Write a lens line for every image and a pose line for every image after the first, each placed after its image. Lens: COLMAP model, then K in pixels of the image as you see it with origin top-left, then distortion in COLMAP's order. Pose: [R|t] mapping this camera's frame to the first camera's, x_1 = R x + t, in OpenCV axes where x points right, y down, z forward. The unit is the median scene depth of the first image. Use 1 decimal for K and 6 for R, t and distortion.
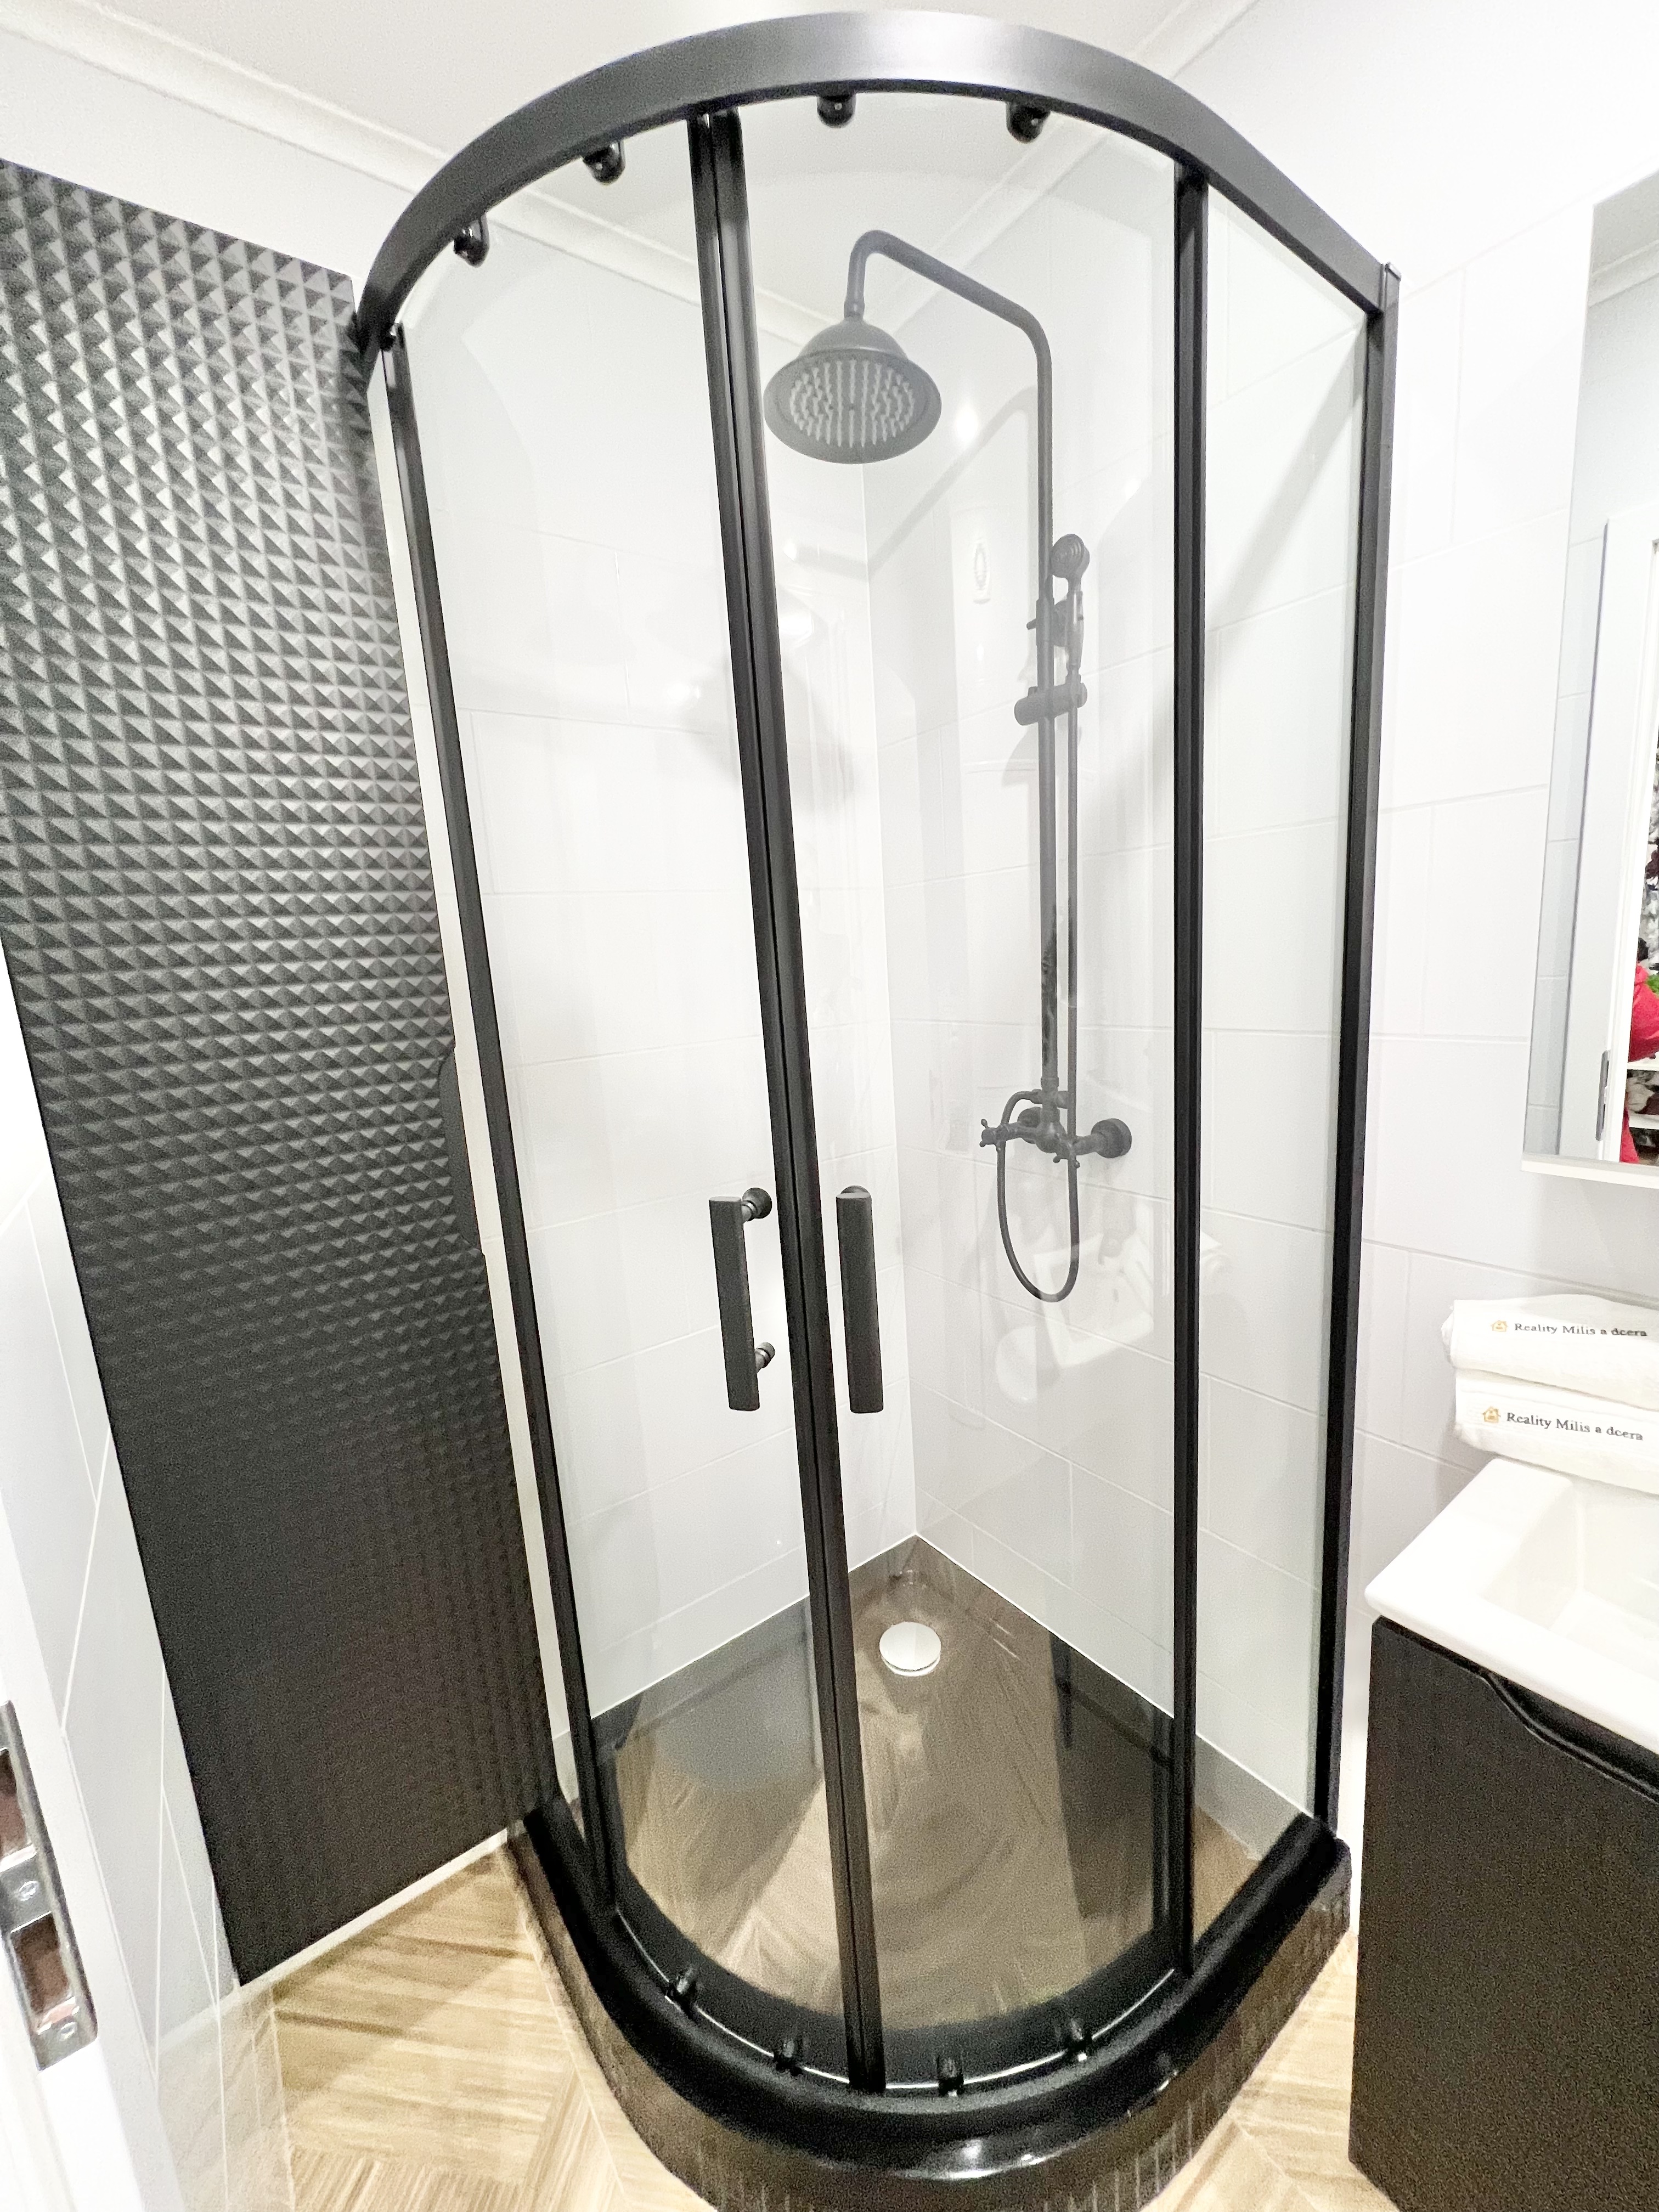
lens RADIAL K [[882.1, 0, 825.1], [0, 882.1, 1107.3], [0, 0, 1]] dist [-0.001998, -0.000252]
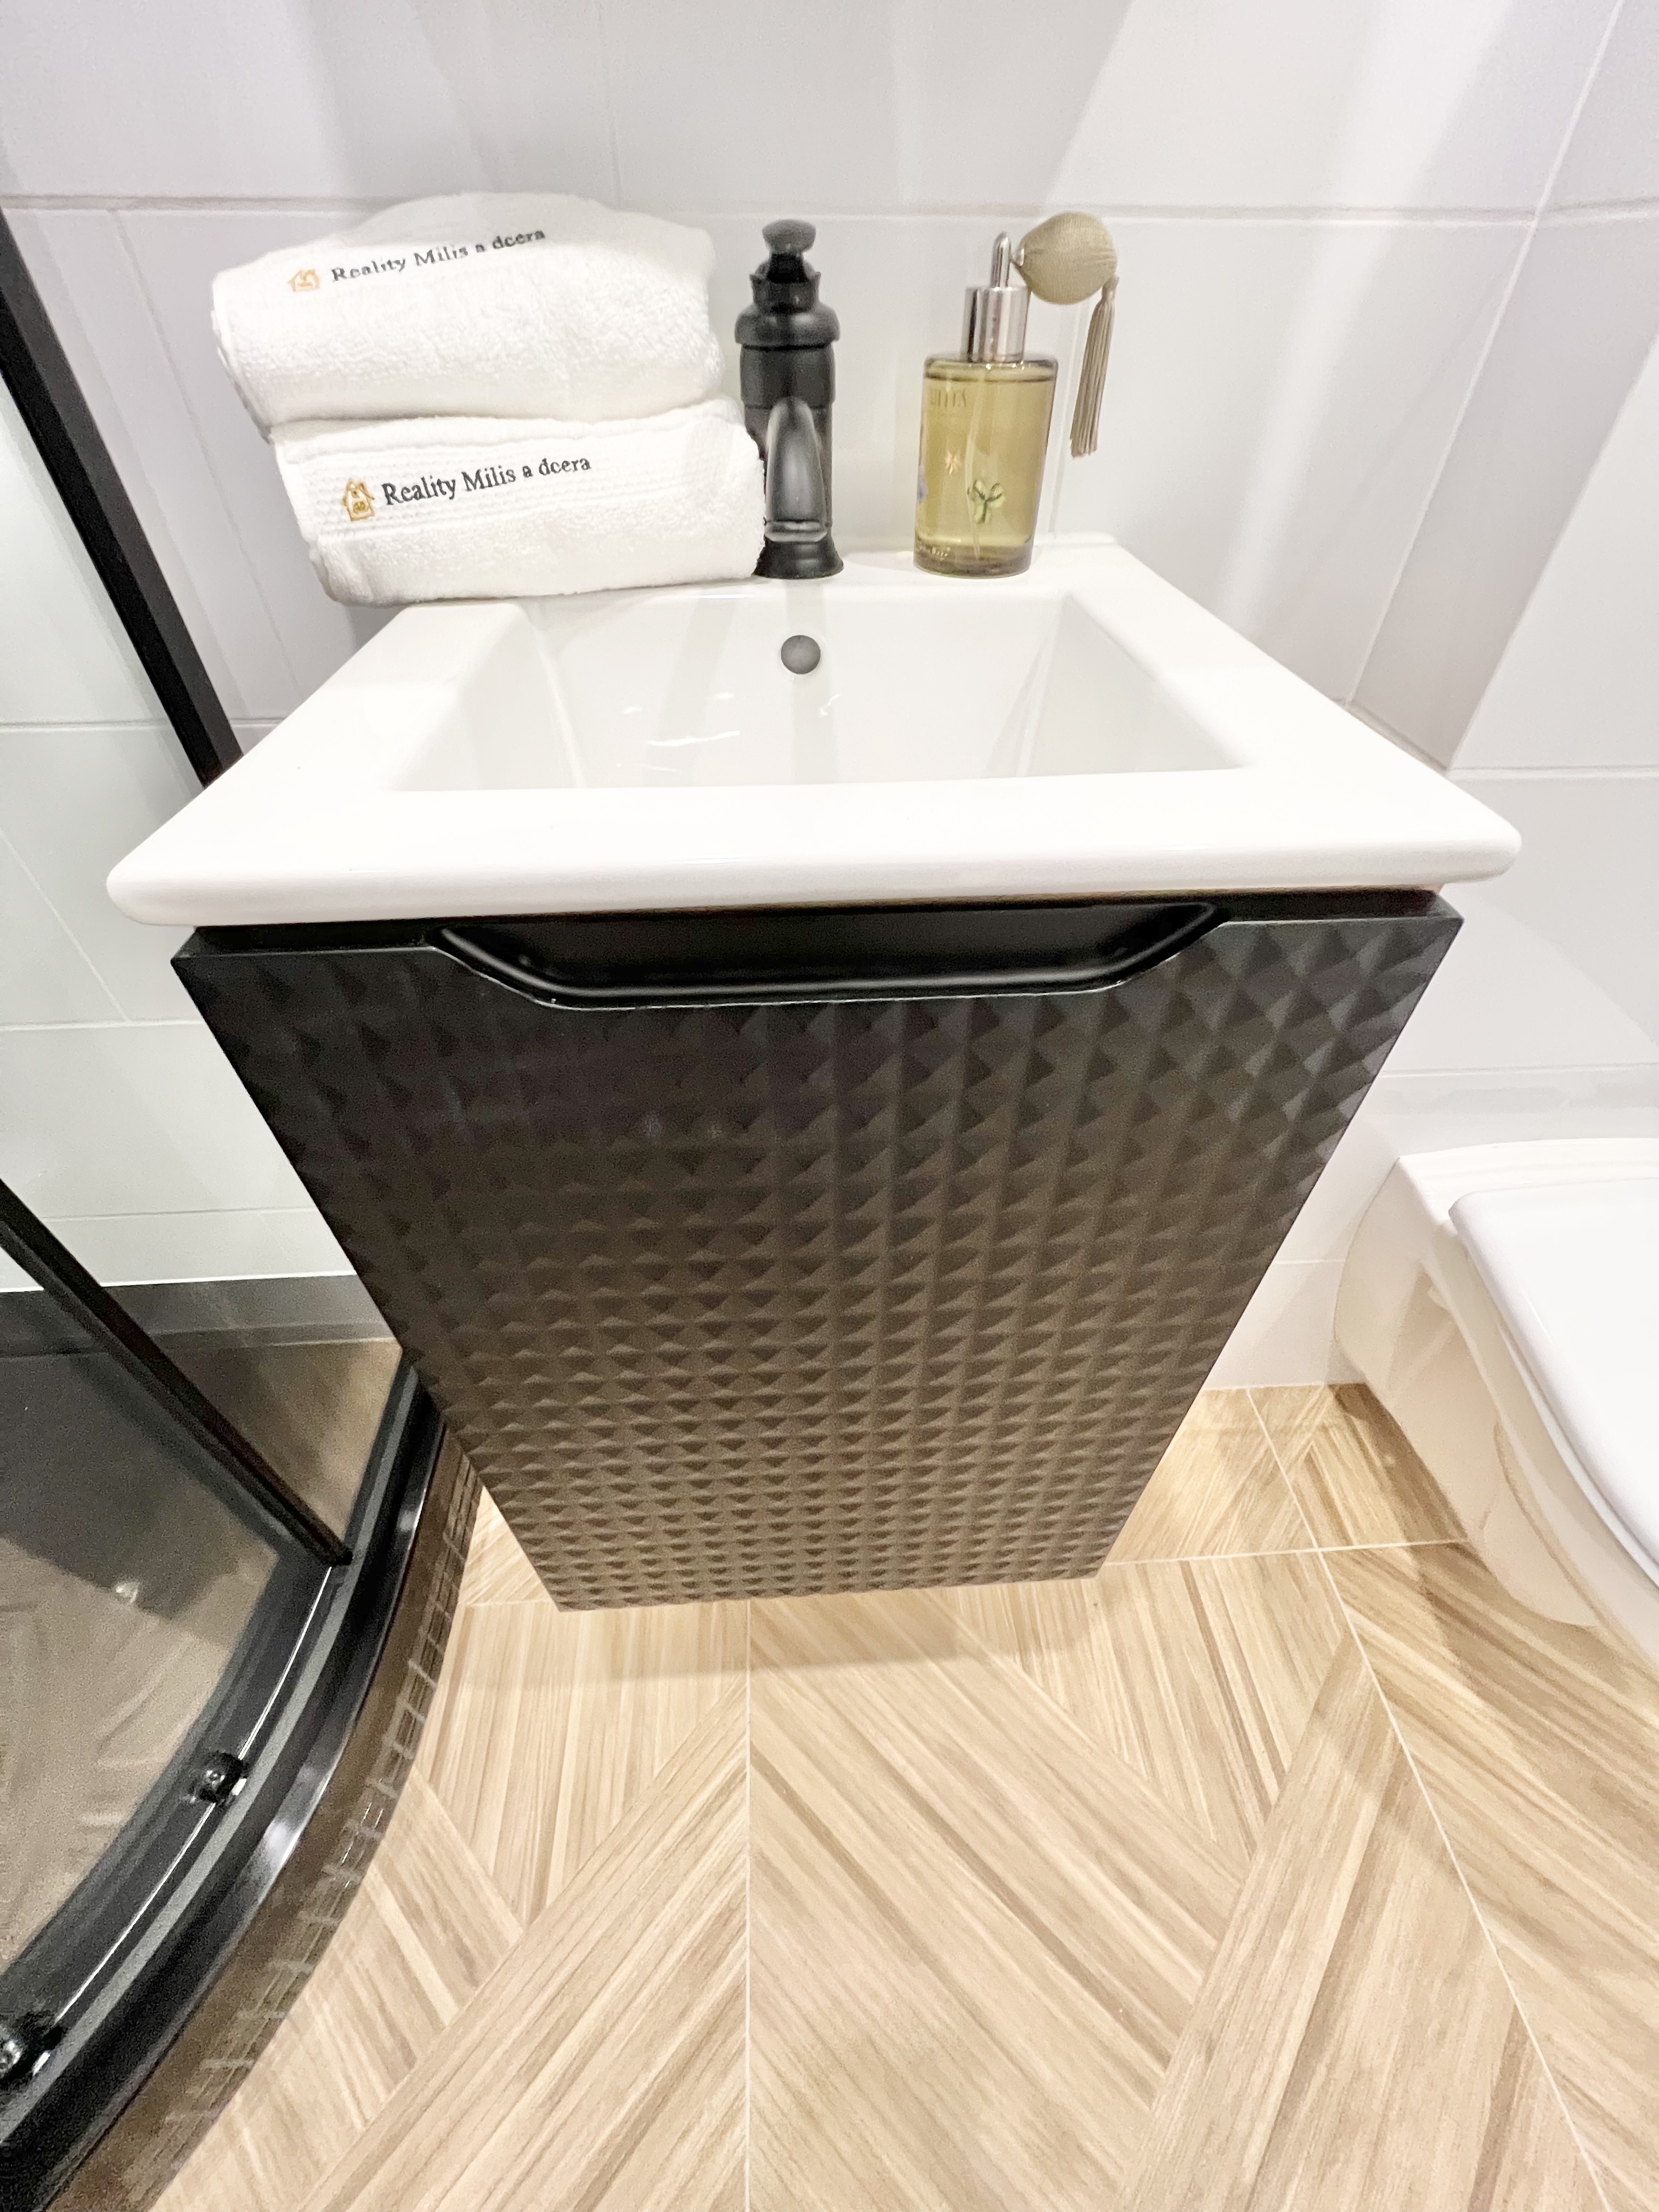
lens RADIAL K [[886.6, 0, 825.4], [0, 886.6, 1107.8], [0, 0, 1]] dist [0.002296, 0.000328]
pose [[0.539662, -0.519323, 0.662623, 0.404646], [0.106591, 0.822887, 0.558117, 0.378303], [-0.835107, -0.230565, 0.499436, 0.473612]]
